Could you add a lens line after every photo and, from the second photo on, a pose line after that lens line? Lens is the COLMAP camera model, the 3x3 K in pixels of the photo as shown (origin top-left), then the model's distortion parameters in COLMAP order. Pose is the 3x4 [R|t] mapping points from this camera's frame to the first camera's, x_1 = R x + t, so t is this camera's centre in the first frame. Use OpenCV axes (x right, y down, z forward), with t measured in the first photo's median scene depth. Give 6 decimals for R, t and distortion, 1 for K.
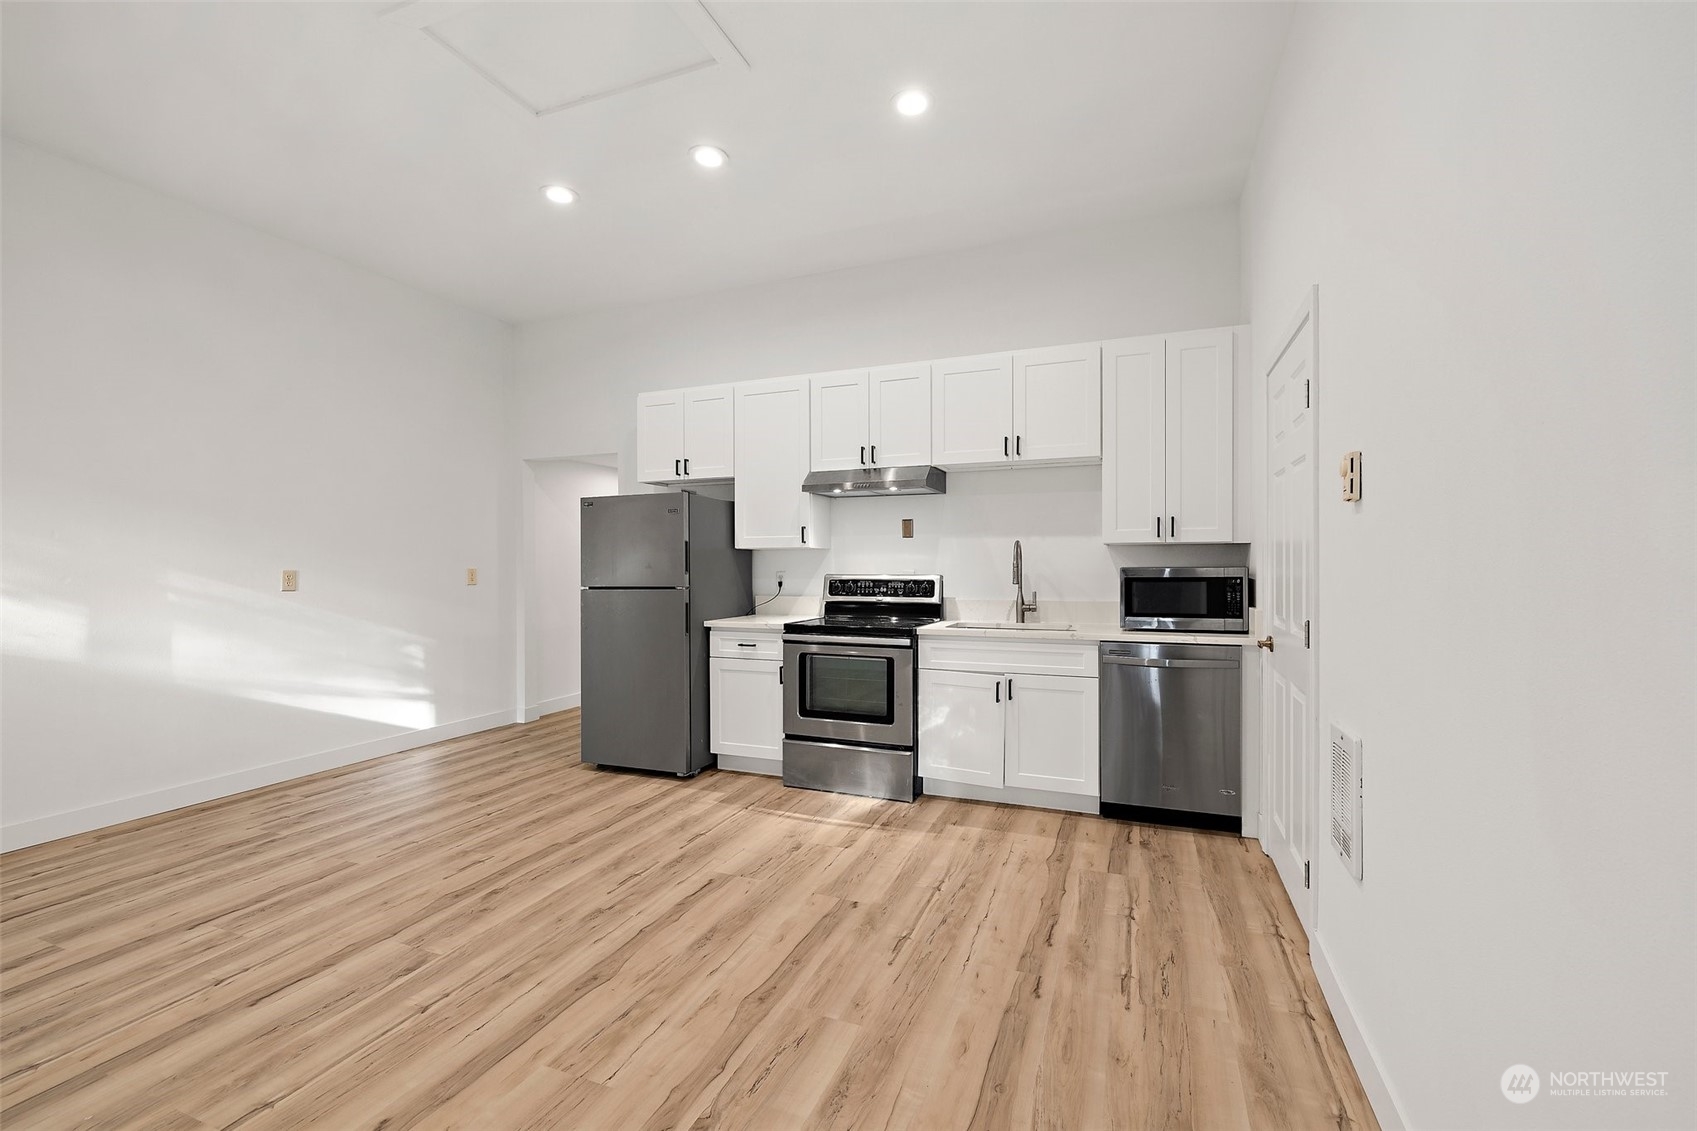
lens RADIAL K [[714.2, 0, 846.7], [0, 714.2, 565.2], [0, 0, 1]] dist [-0.000505, -0.000082]
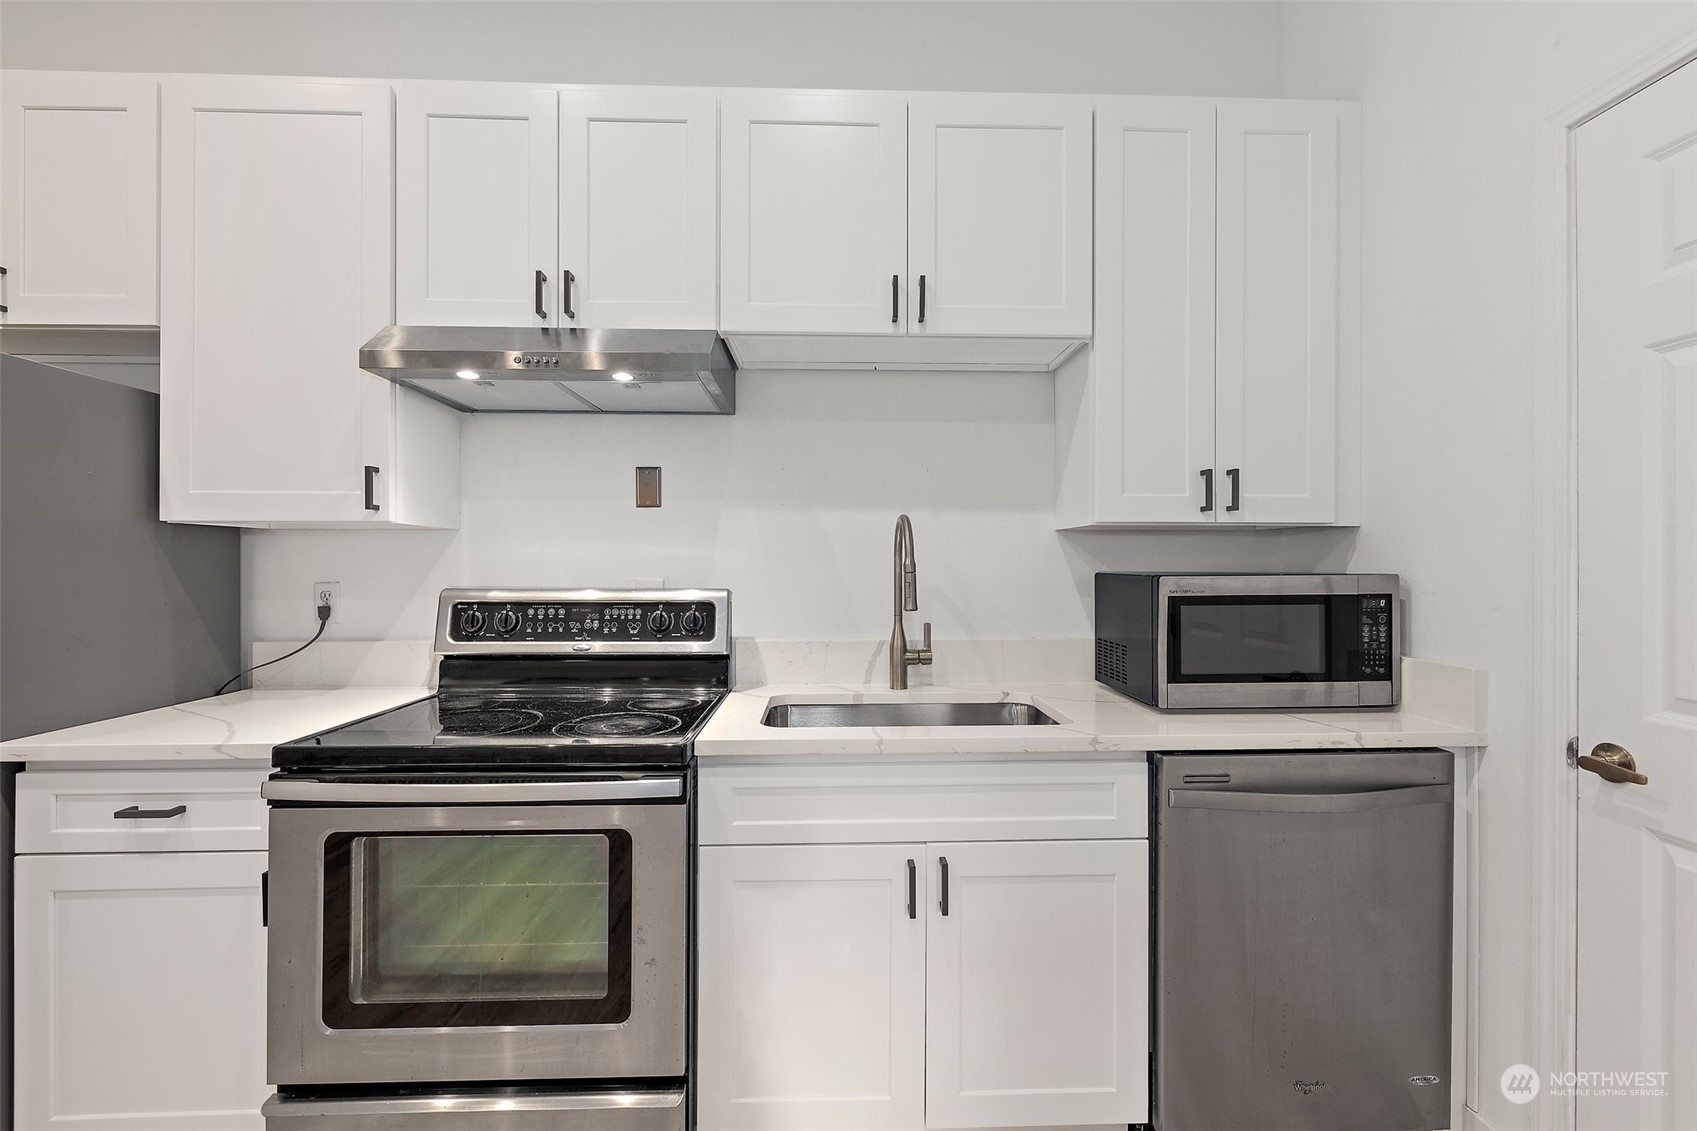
lens RADIAL K [[714.2, 0, 855.4], [0, 714.2, 560.9], [0, 0, 1]] dist [-0.000505, -0.000082]
pose [[0.910187, 0.005187, 0.414164, 0.021204], [-0.002862, 0.999976, -0.006235, -0.002165], [-0.414187, 0.004490, 0.910181, 0.660145]]
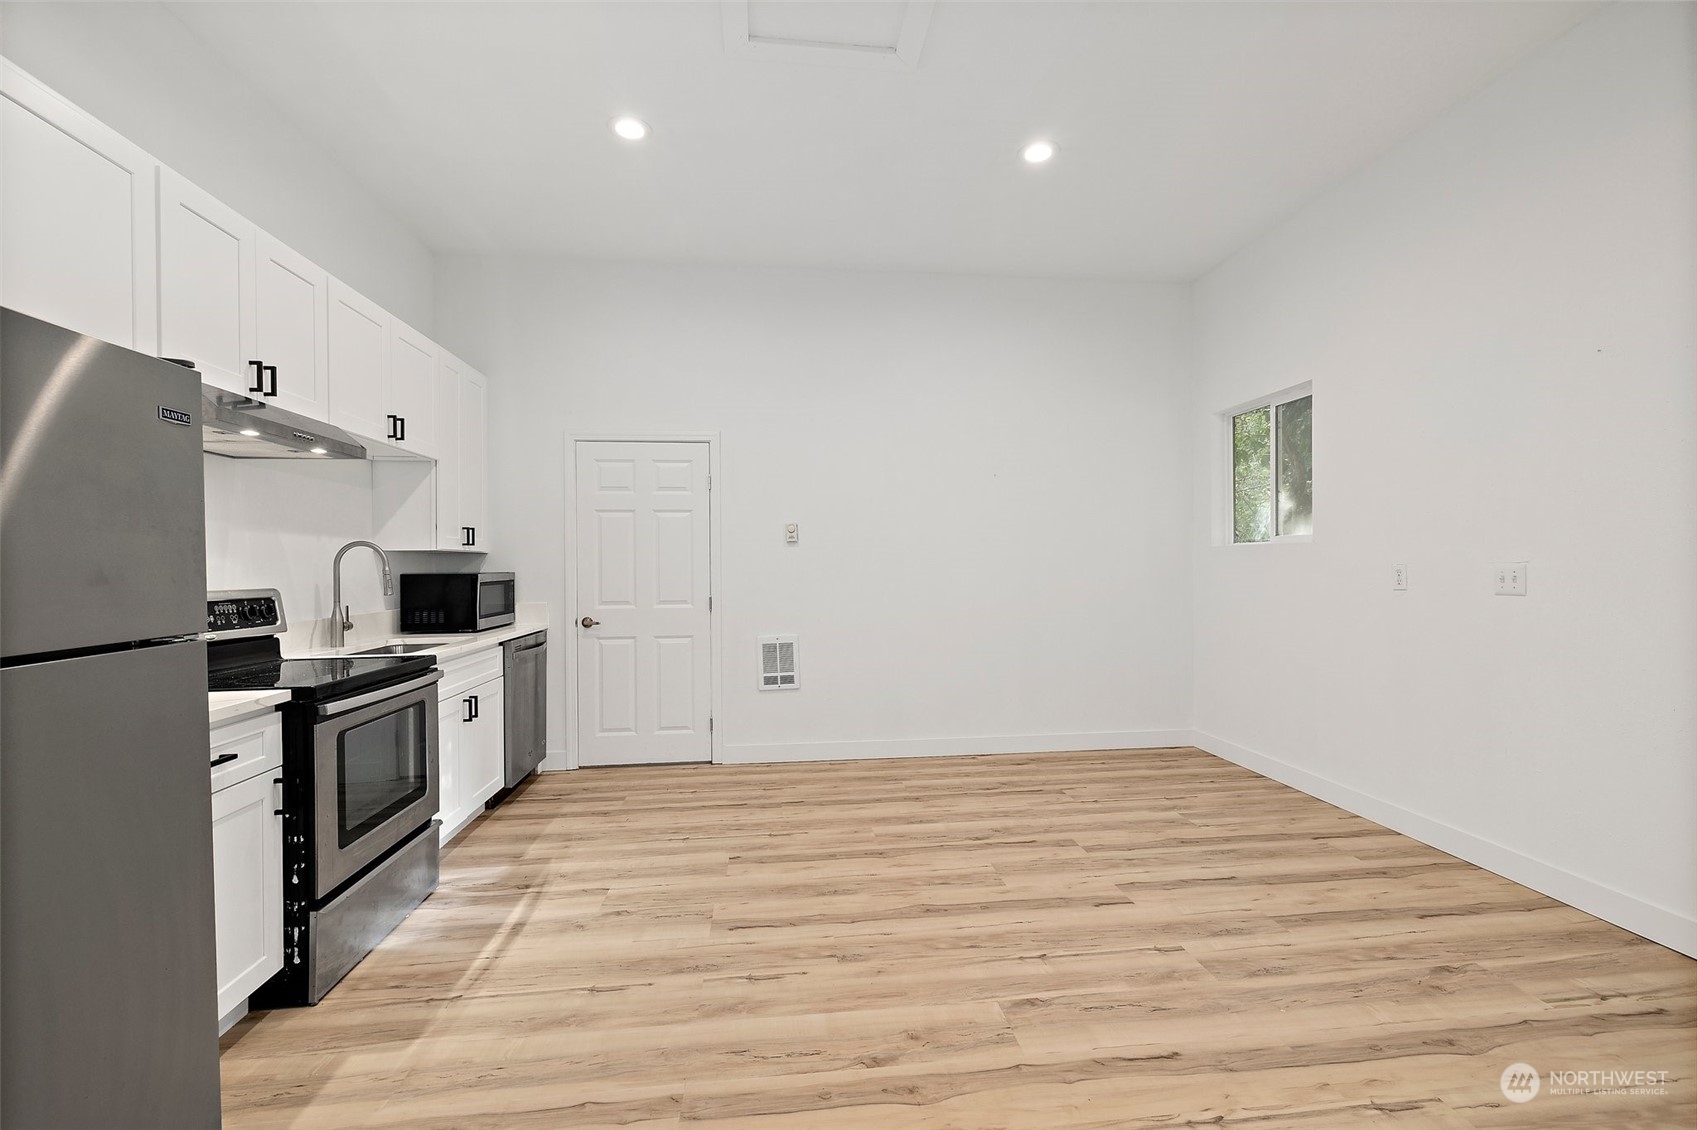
lens RADIAL K [[714.2, 0, 857.8], [0, 714.2, 565.8], [0, 0, 1]] dist [-0.000505, -0.000082]
pose [[-0.486450, 0.006137, 0.873687, -0.809100], [0.012104, 0.999927, -0.000284, -0.000435], [-0.873625, 0.010437, -0.486488, 1.010013]]
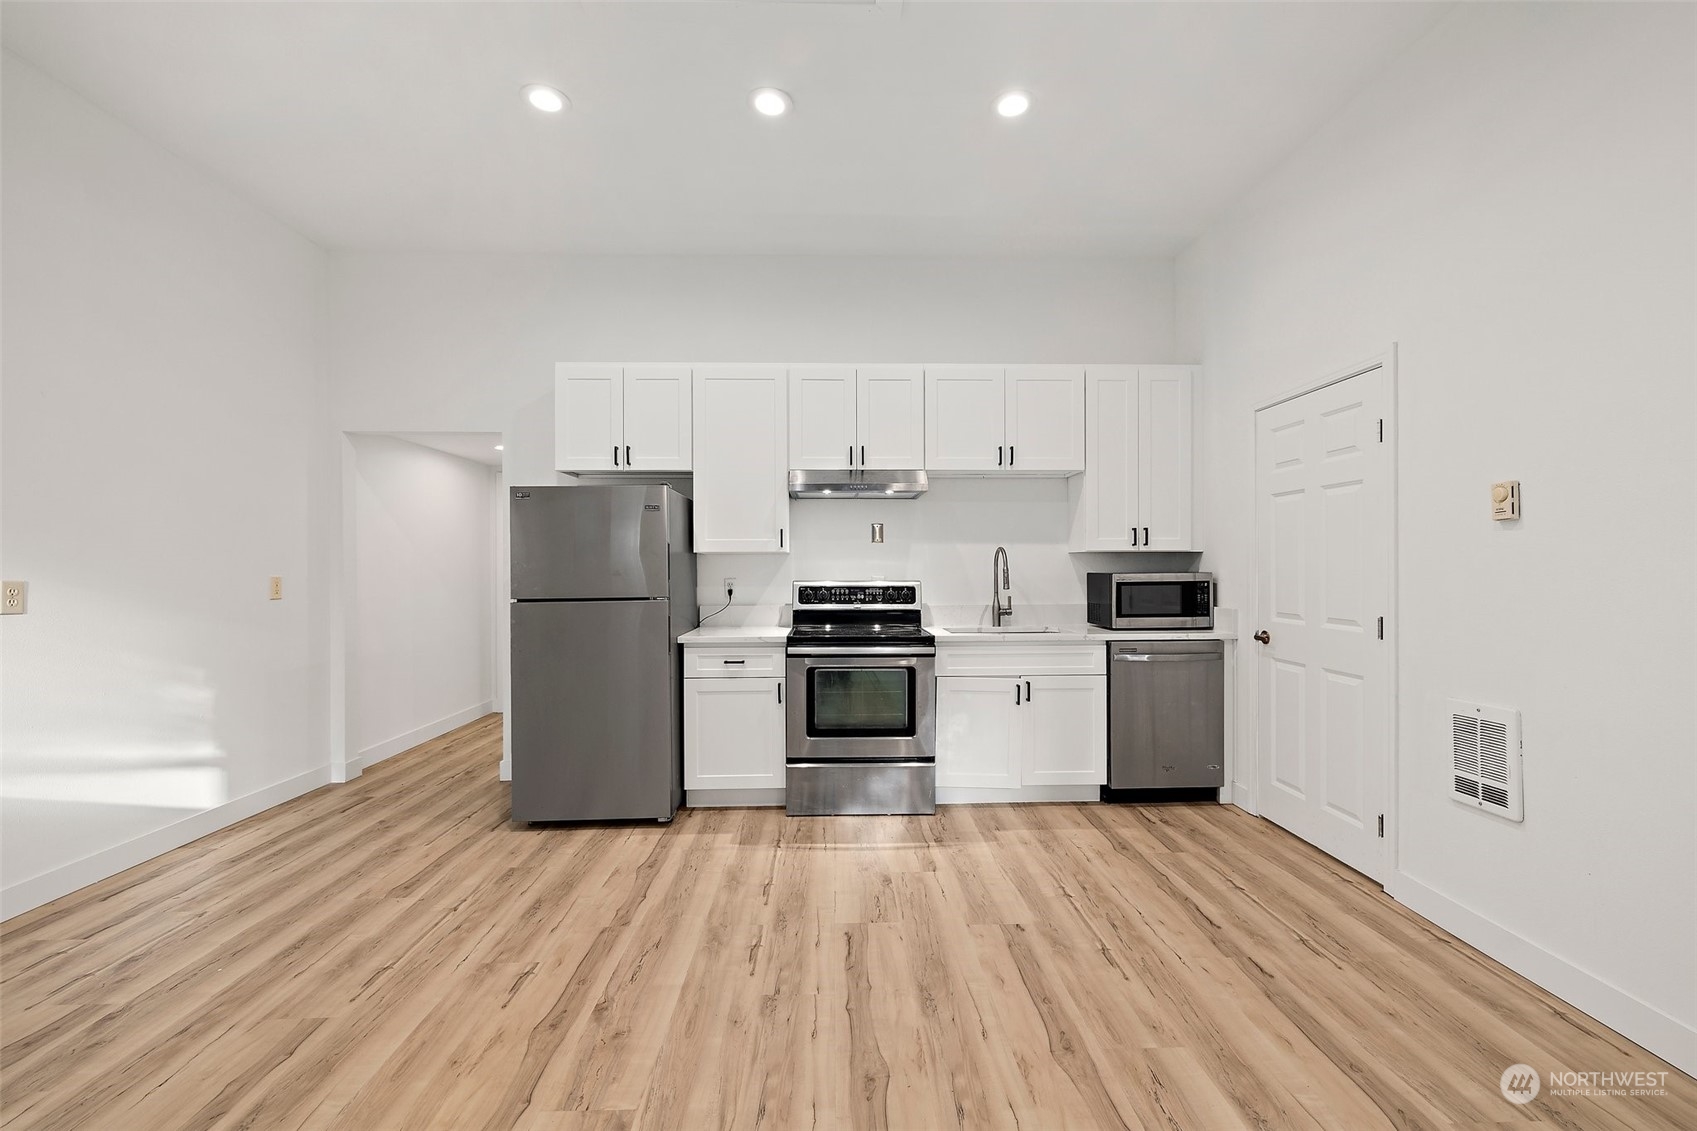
lens RADIAL K [[714.2, 0, 847.9], [0, 714.2, 564.9], [0, 0, 1]] dist [-0.000505, -0.000082]
pose [[0.916013, 0.001833, 0.401144, -0.423628], [0.001341, 0.999970, -0.007631, -0.001446], [-0.401146, 0.007528, 0.915983, 0.156020]]
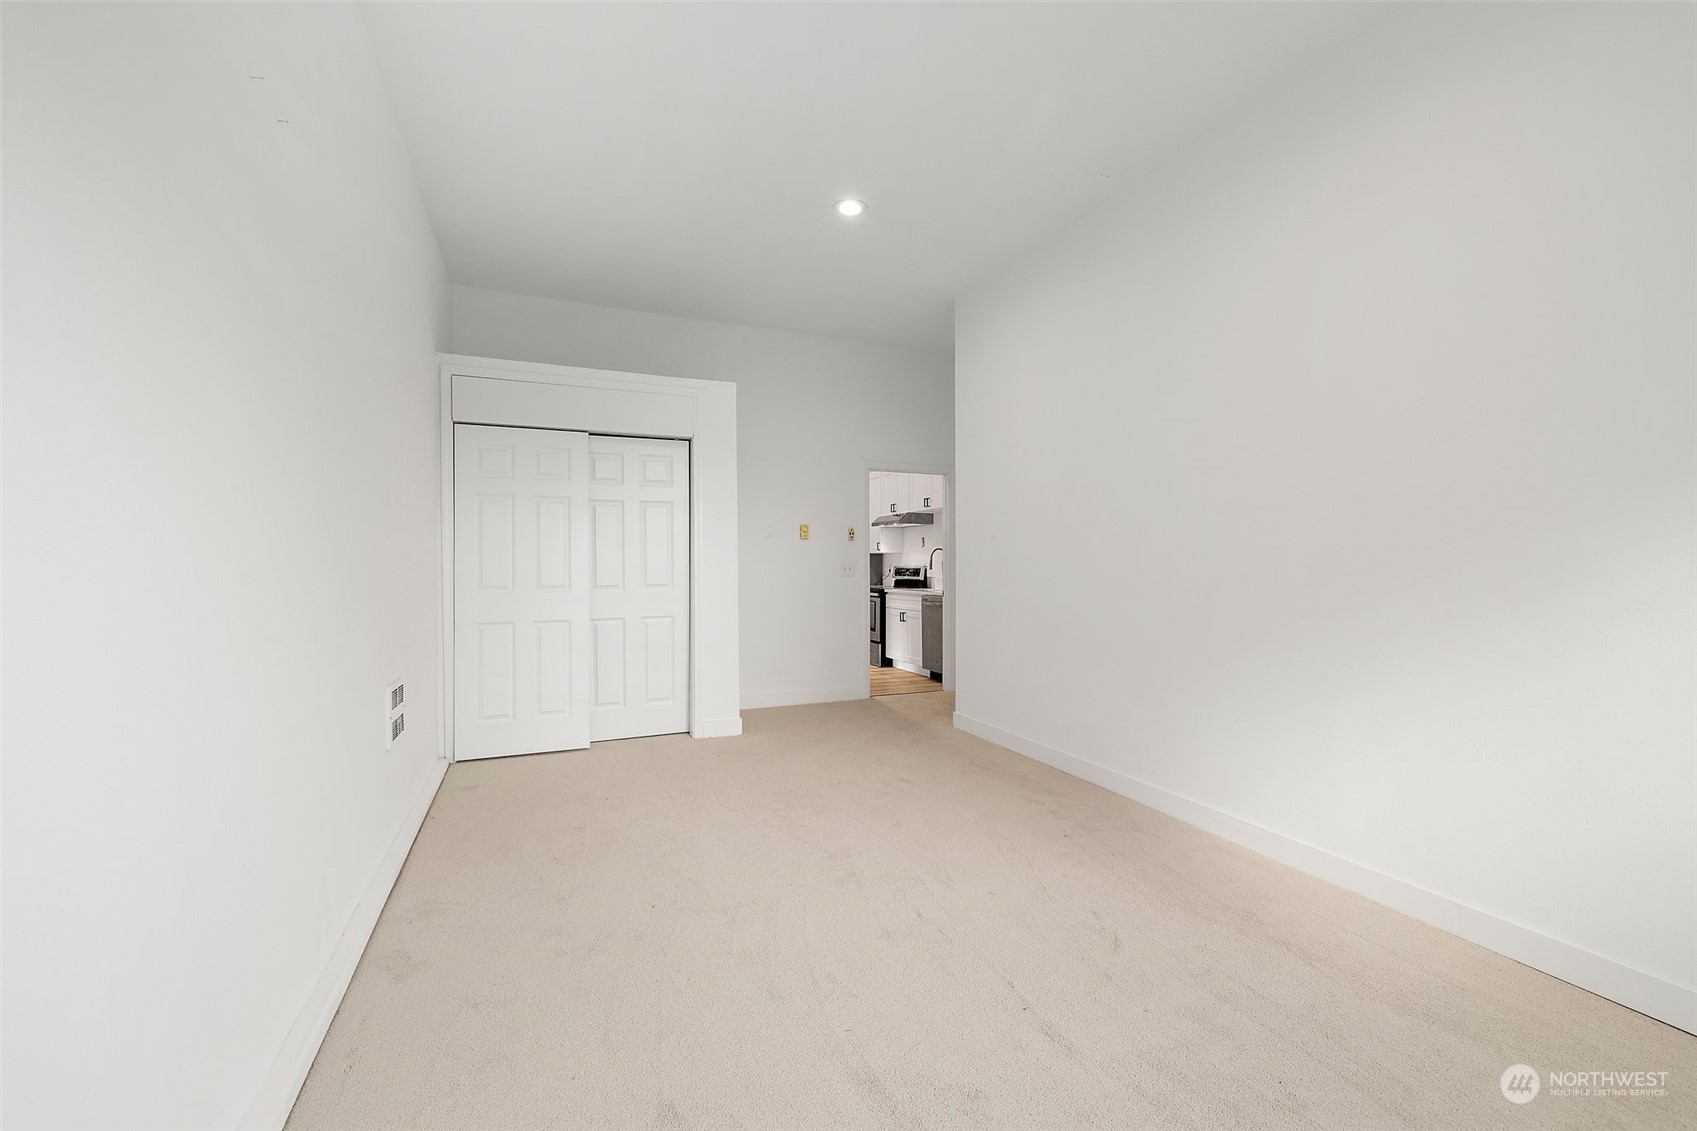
lens RADIAL K [[714.2, 0, 849.5], [0, 714.2, 561.7], [0, 0, 1]] dist [-0.000505, -0.000082]
pose [[0.701416, -0.000994, -0.712751, 1.671598], [0.000025, 0.999999, -0.001370, 0.007335], [0.712752, 0.000943, 0.701416, -0.652865]]
